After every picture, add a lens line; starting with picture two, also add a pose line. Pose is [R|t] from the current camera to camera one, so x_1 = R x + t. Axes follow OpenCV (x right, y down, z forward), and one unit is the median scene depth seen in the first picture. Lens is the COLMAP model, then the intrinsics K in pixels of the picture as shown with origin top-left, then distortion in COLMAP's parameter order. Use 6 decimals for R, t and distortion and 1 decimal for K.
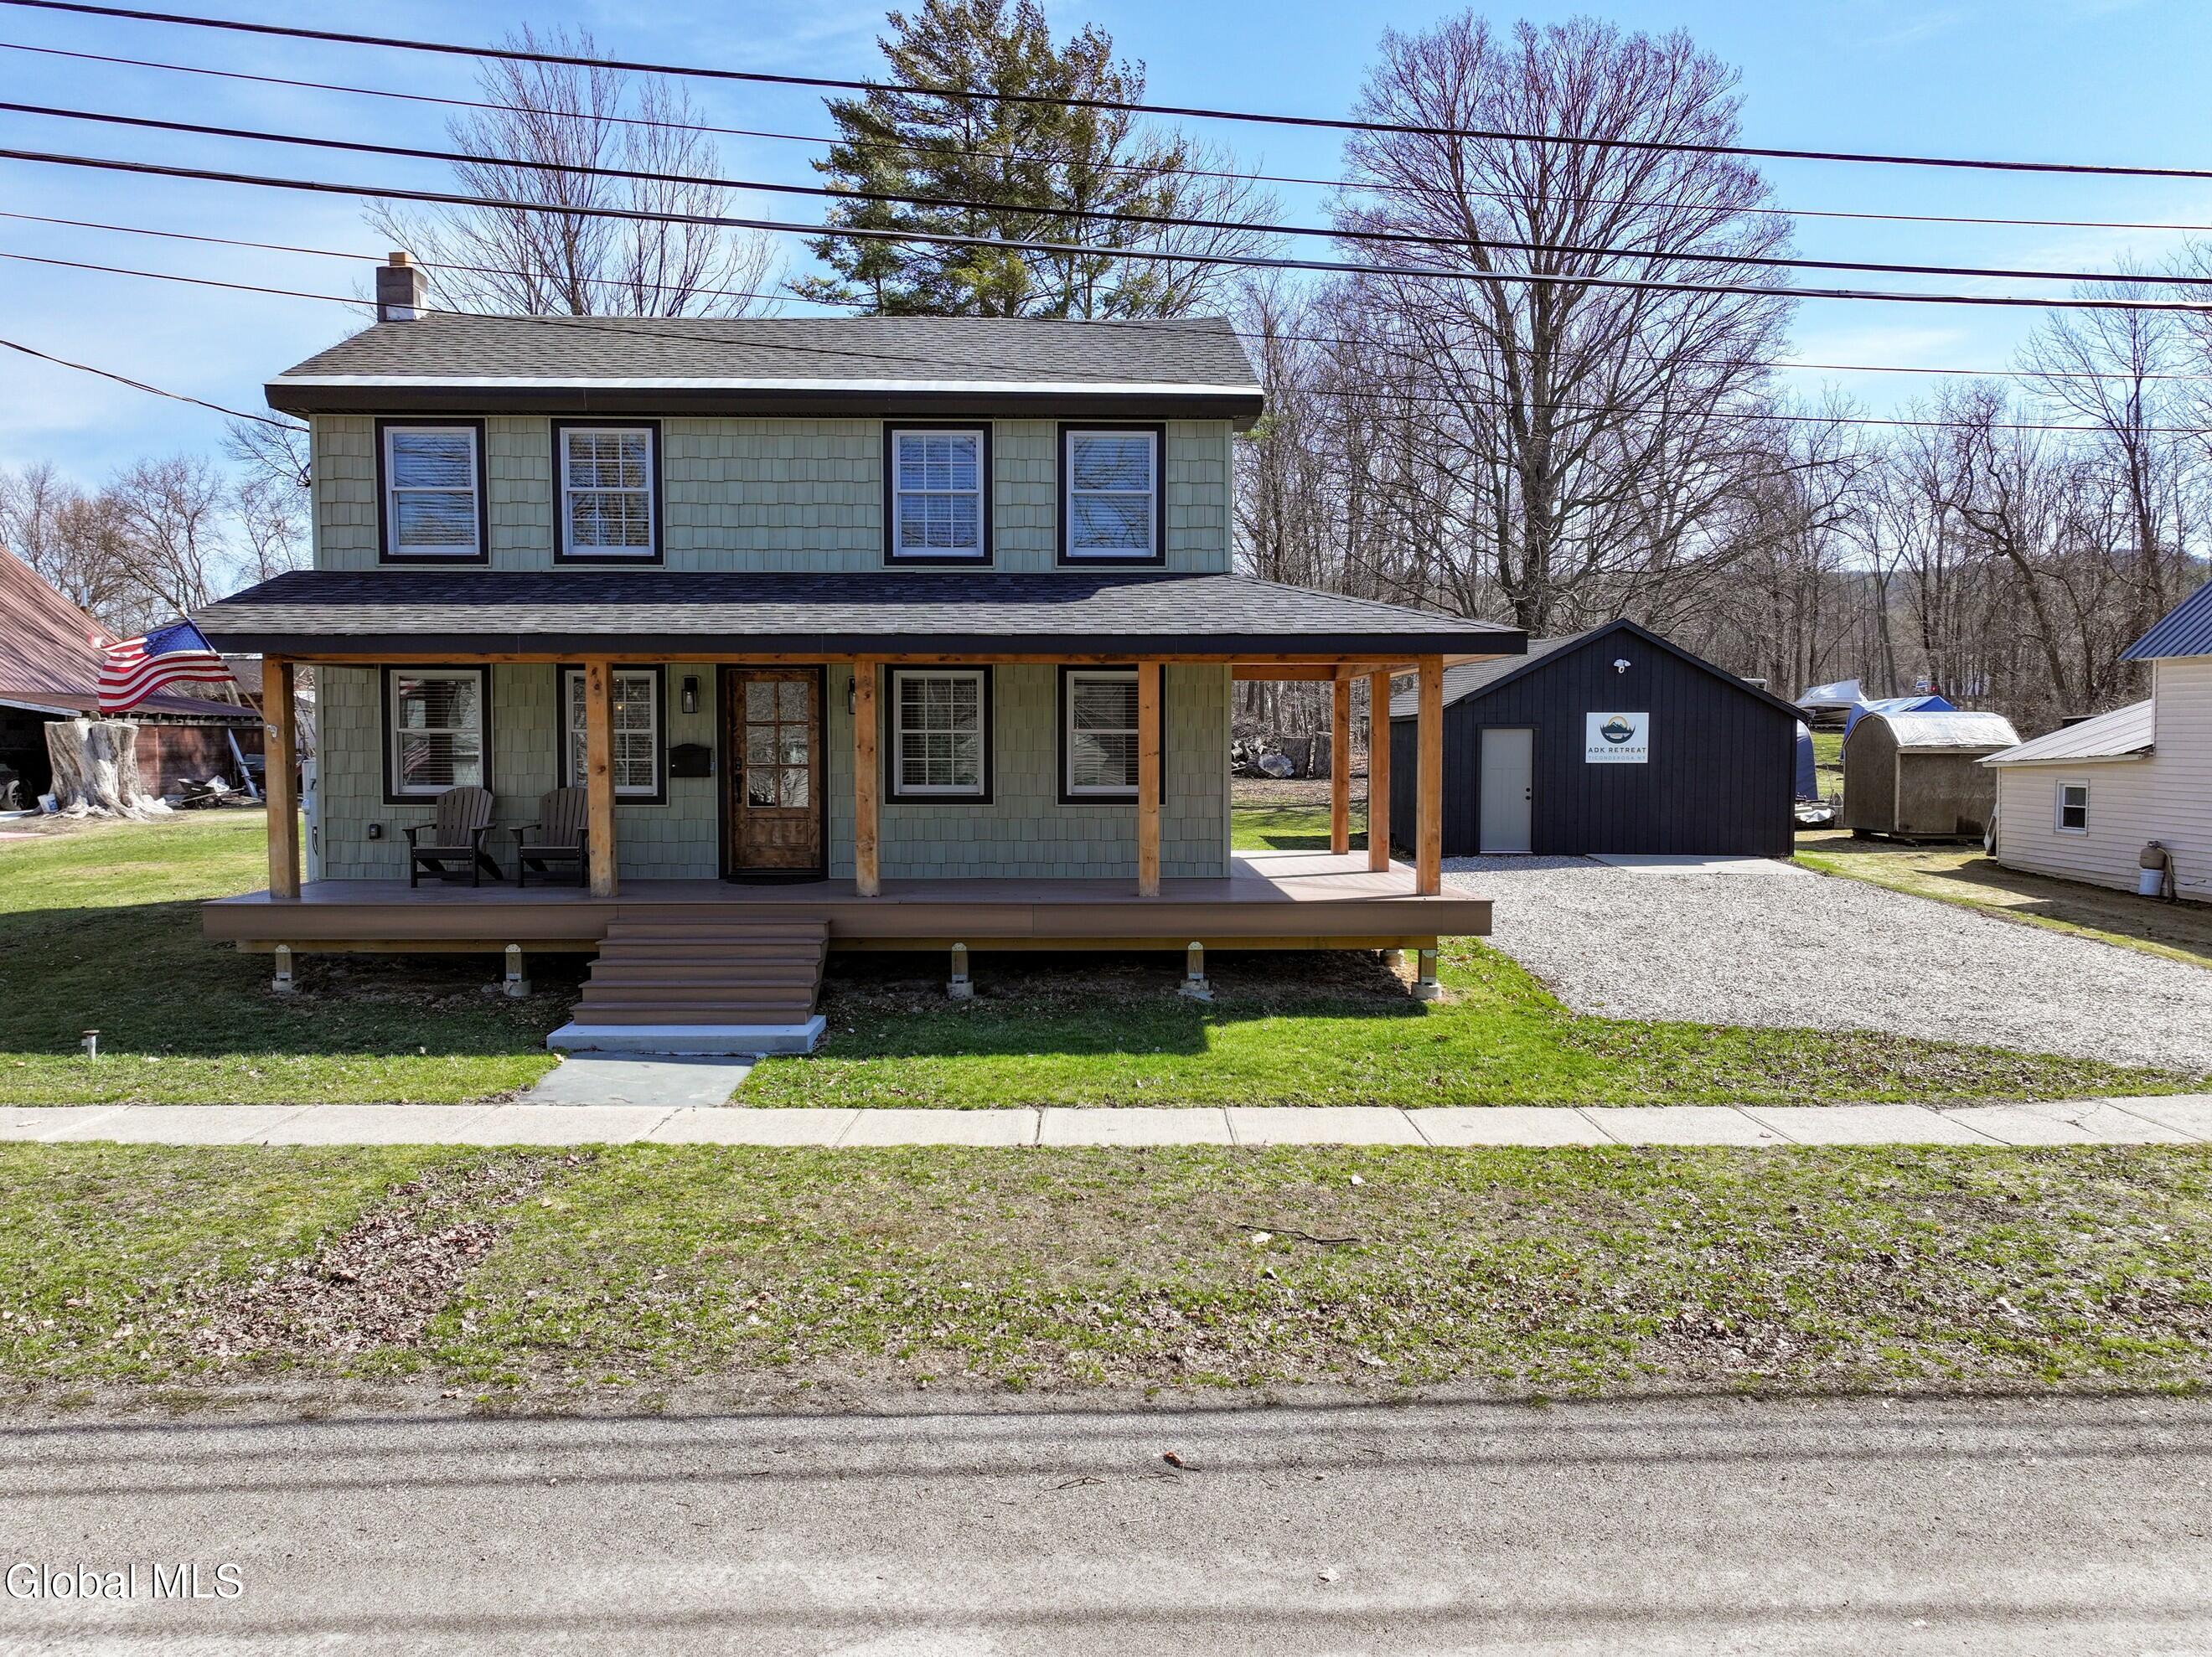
lens RADIAL K [[1547.5, 0, 1113.8], [0, 1547.5, 828.9], [0, 0, 1]] dist [0.002120, 0.018057]
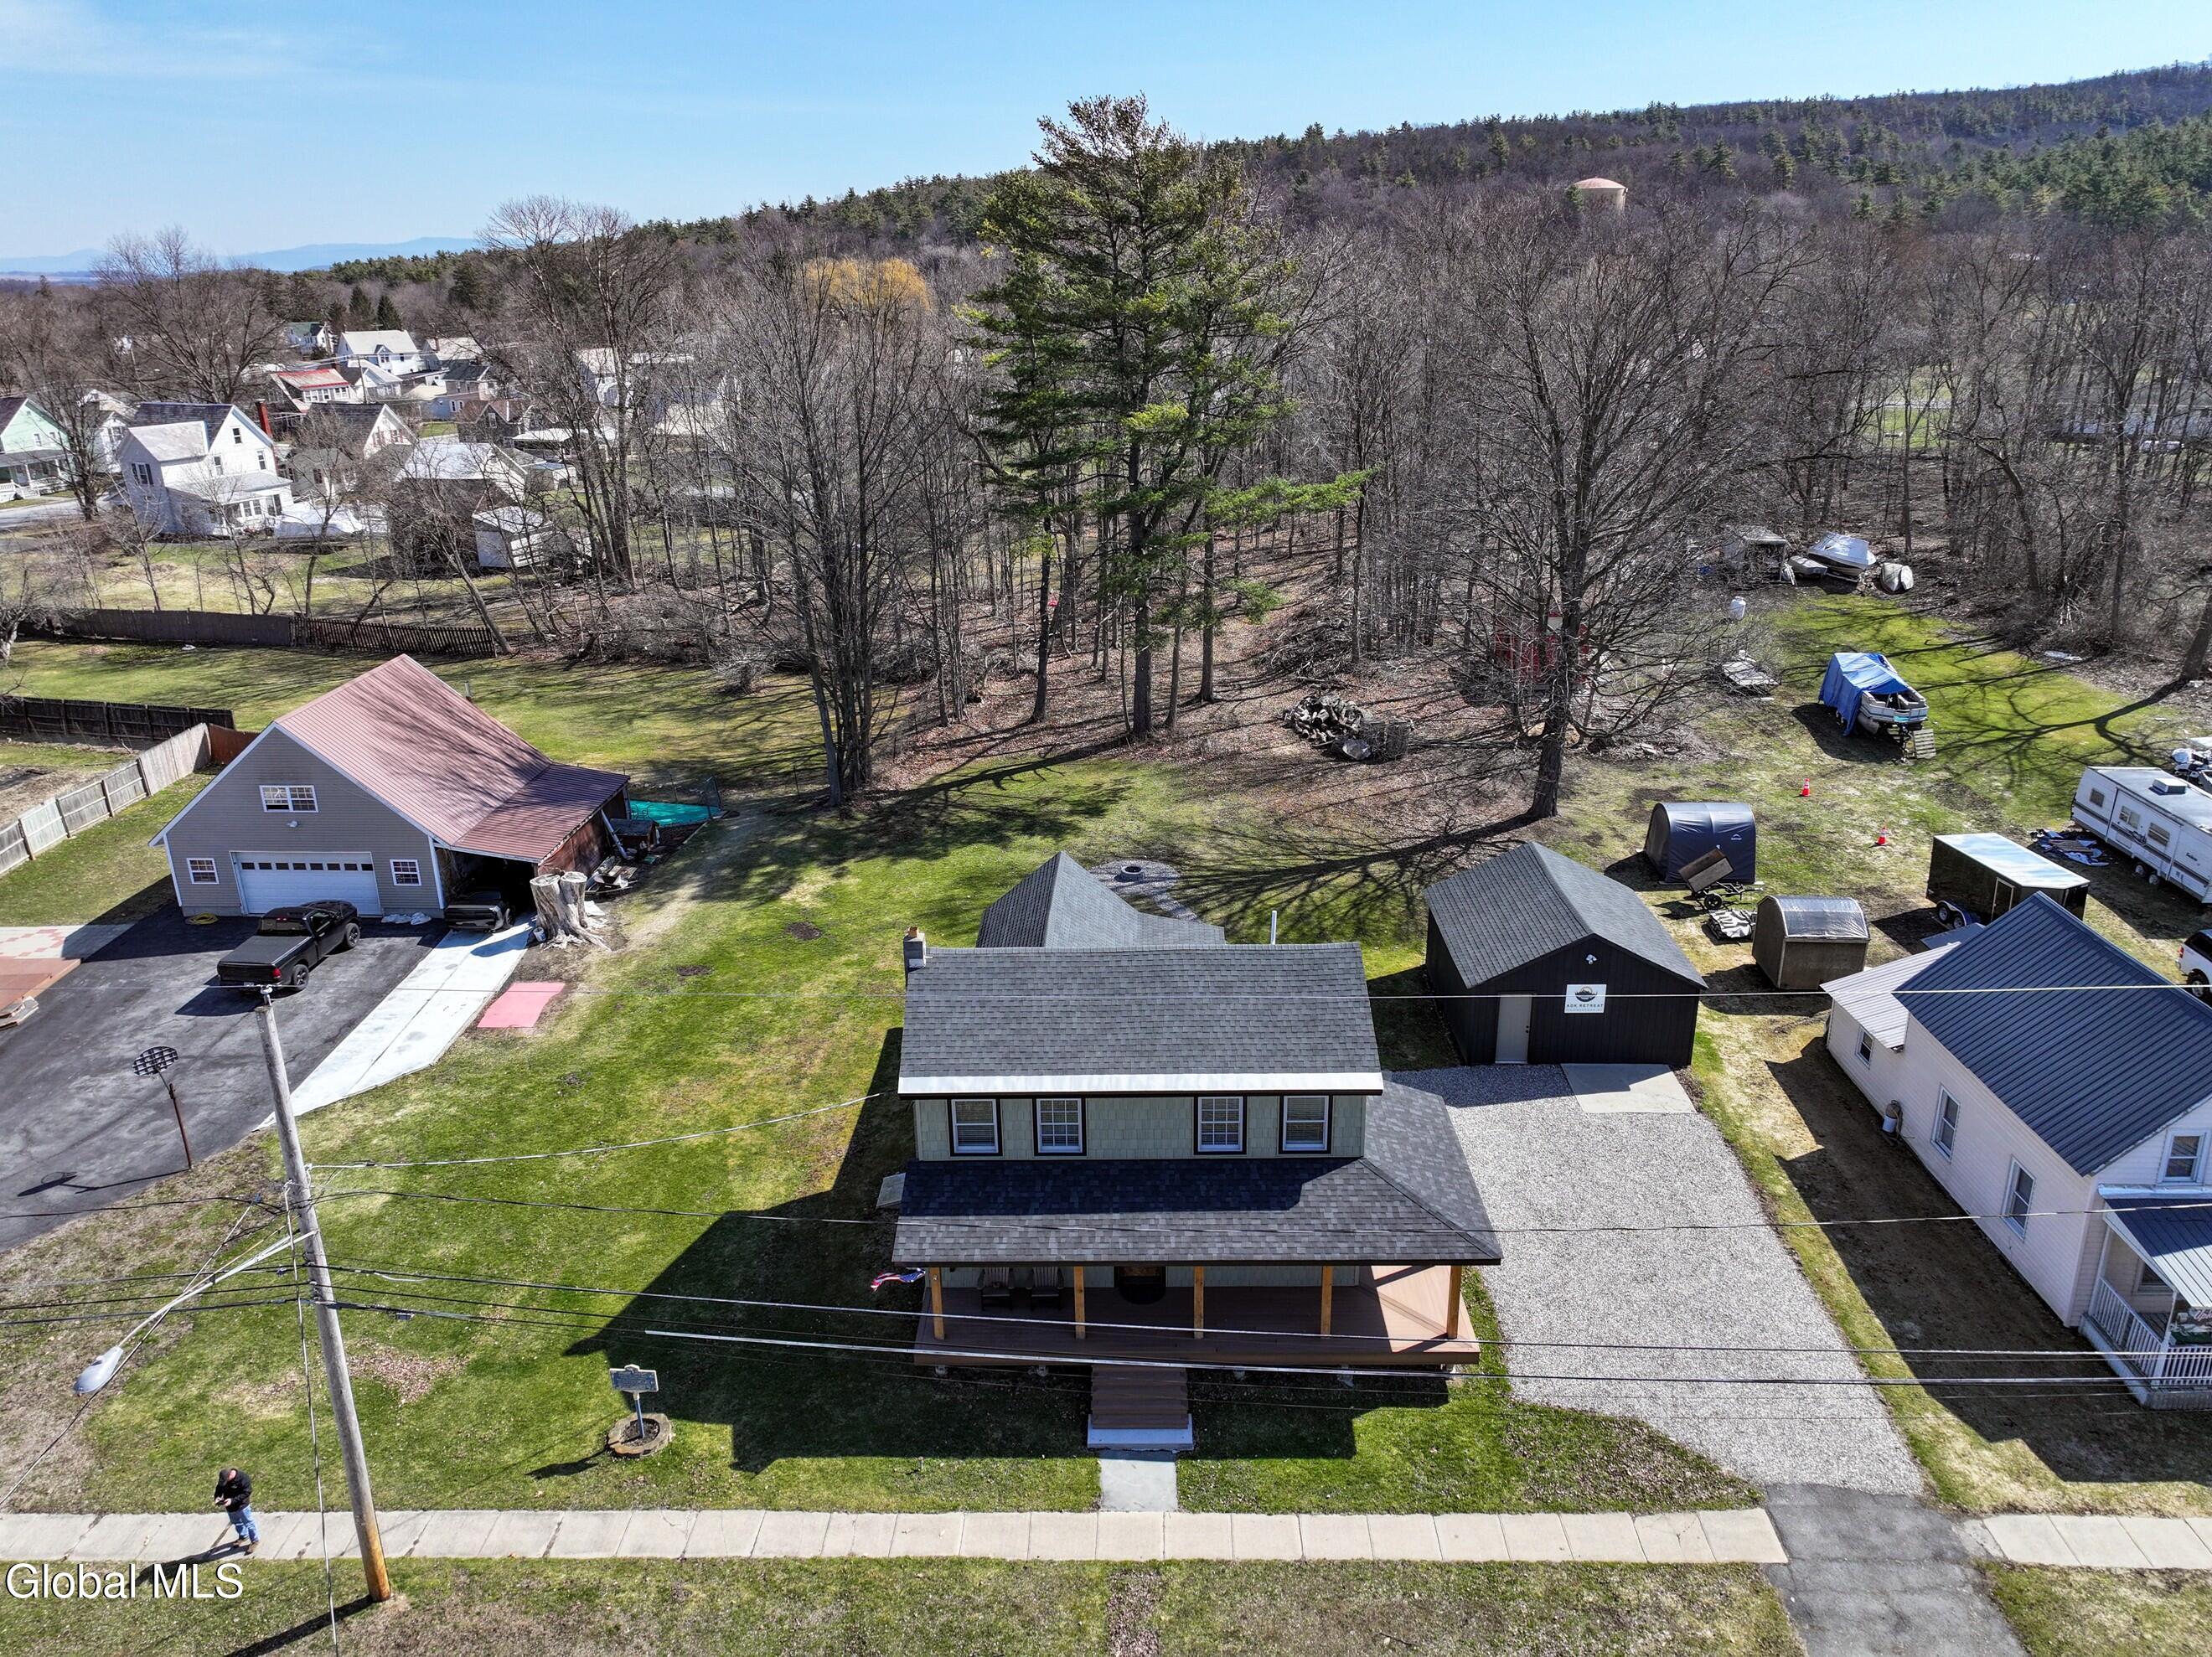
lens RADIAL K [[1547.4, 0, 1112.4], [0, 1547.4, 826.4], [0, 0, 1]] dist [0.009003, -0.002292]
pose [[0.999480, -0.002081, -0.032189, -0.116999], [0.011063, 0.959506, 0.281469, -0.721456], [0.030300, -0.281679, 0.959030, -0.523704]]
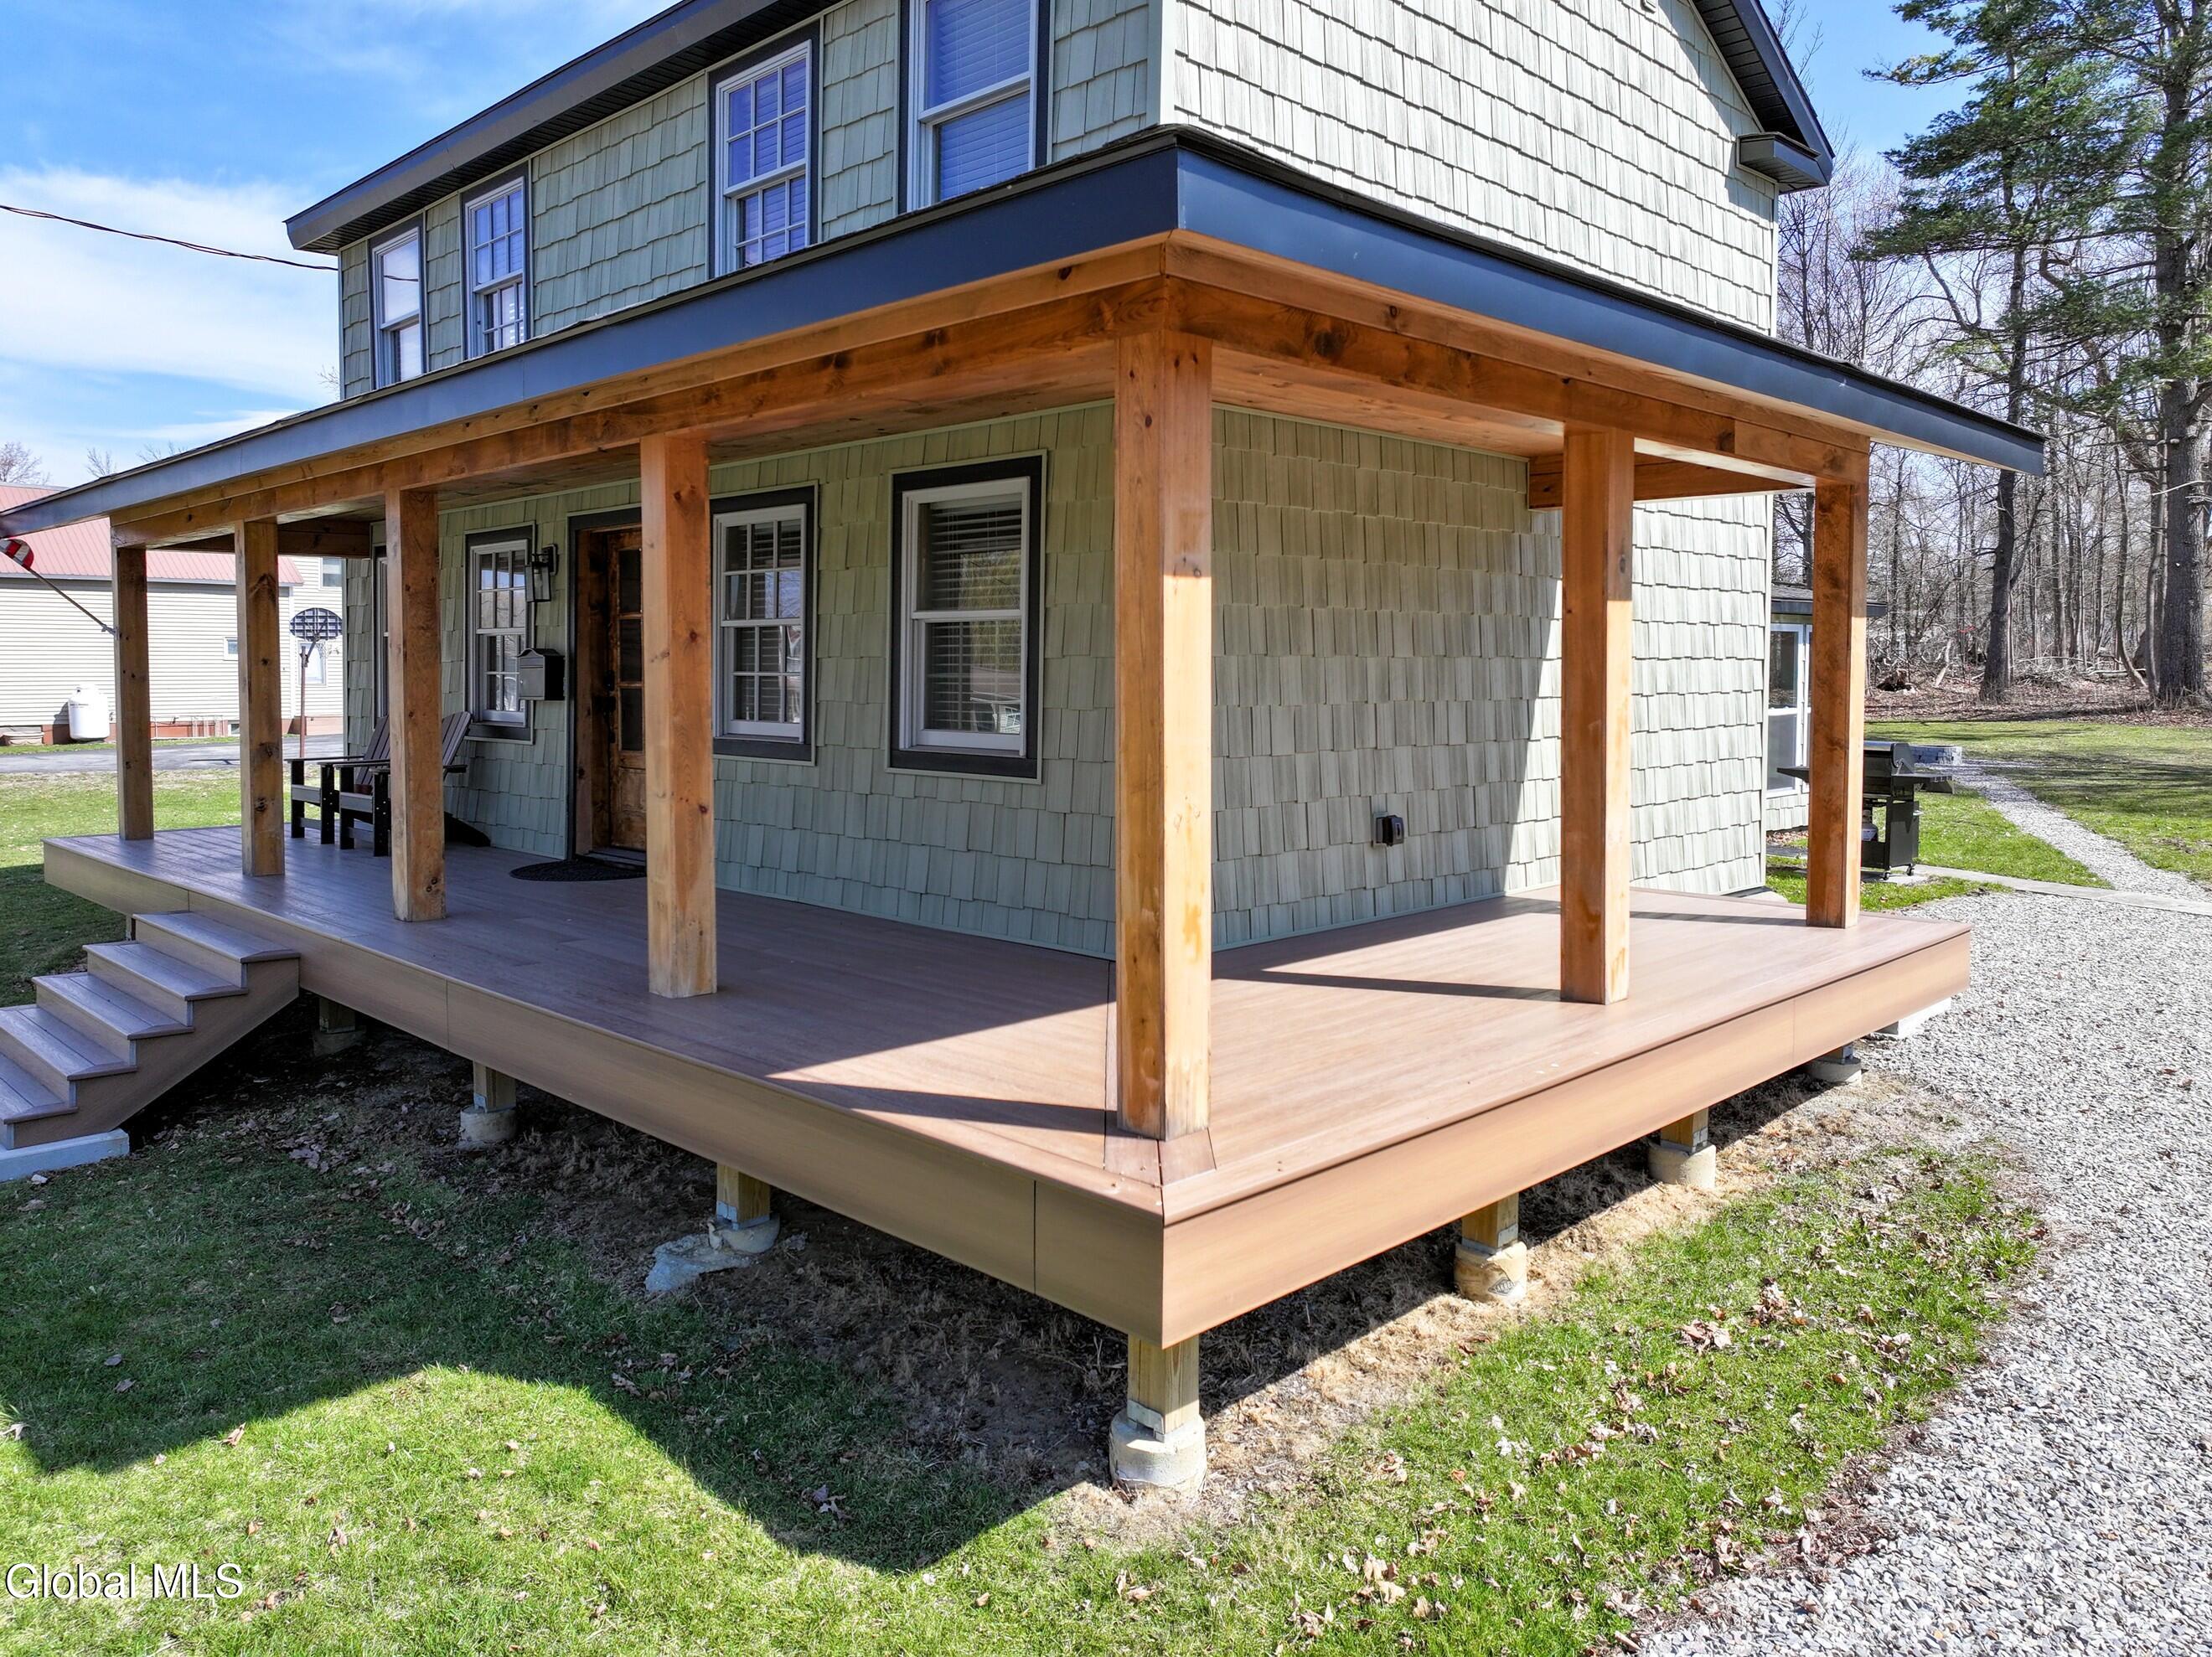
lens RADIAL K [[1584.4, 0, 1122.1], [0, 1584.4, 733.8], [0, 0, 1]] dist [0.005716, 0.001121]
pose [[0.696702, 0.031666, -0.716661, 0.233278], [-0.044057, 0.999028, 0.001313, -0.018895], [0.716006, 0.030660, 0.697420, 0.438481]]
